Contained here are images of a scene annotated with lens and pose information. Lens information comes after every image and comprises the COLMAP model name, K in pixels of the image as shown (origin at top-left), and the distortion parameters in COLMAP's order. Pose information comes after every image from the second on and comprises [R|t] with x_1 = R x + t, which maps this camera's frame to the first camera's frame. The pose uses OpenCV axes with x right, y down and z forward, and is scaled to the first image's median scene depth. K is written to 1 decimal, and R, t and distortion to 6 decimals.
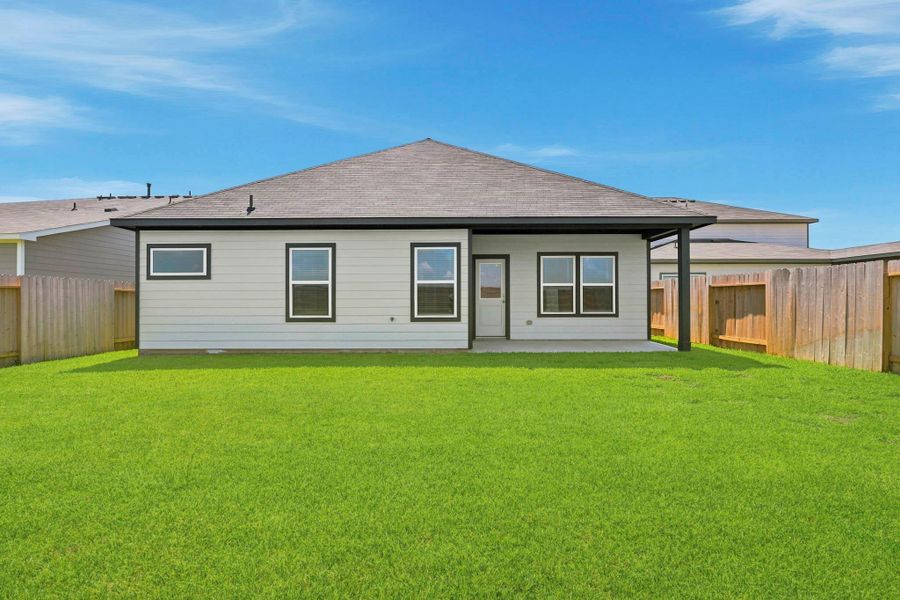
lens RADIAL K [[427.8, 0, 450.0], [0, 427.8, 300.0], [0, 0, 1]] dist [-0.000615, 0.000129]
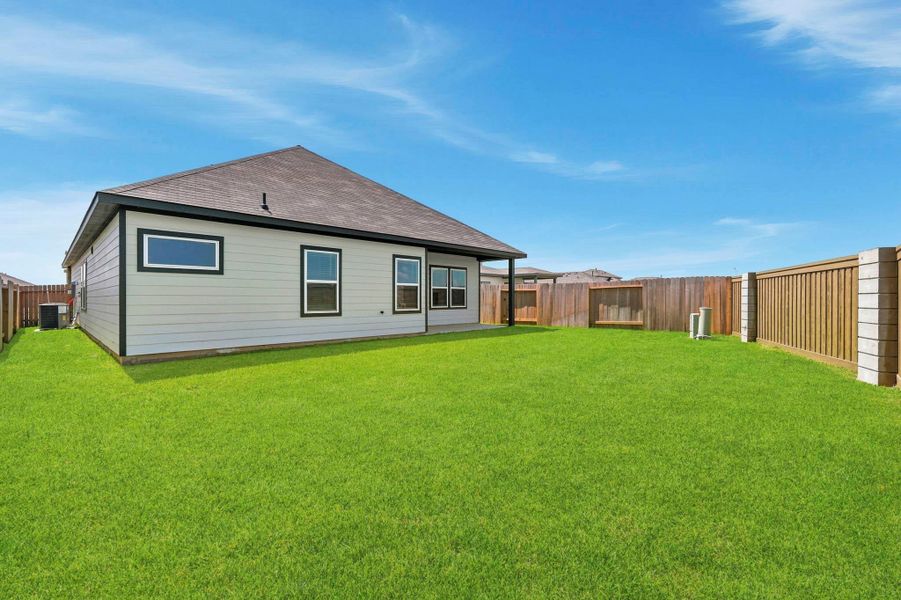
lens RADIAL K [[428.3, 0, 450.5], [0, 428.3, 300.0], [0, 0, 1]] dist [-0.000615, 0.000129]
pose [[0.661790, 0.000566, 0.749689, -0.947391], [-0.003713, 0.999990, 0.002522, 0.003423], [-0.749680, -0.004453, 0.661785, -0.003136]]
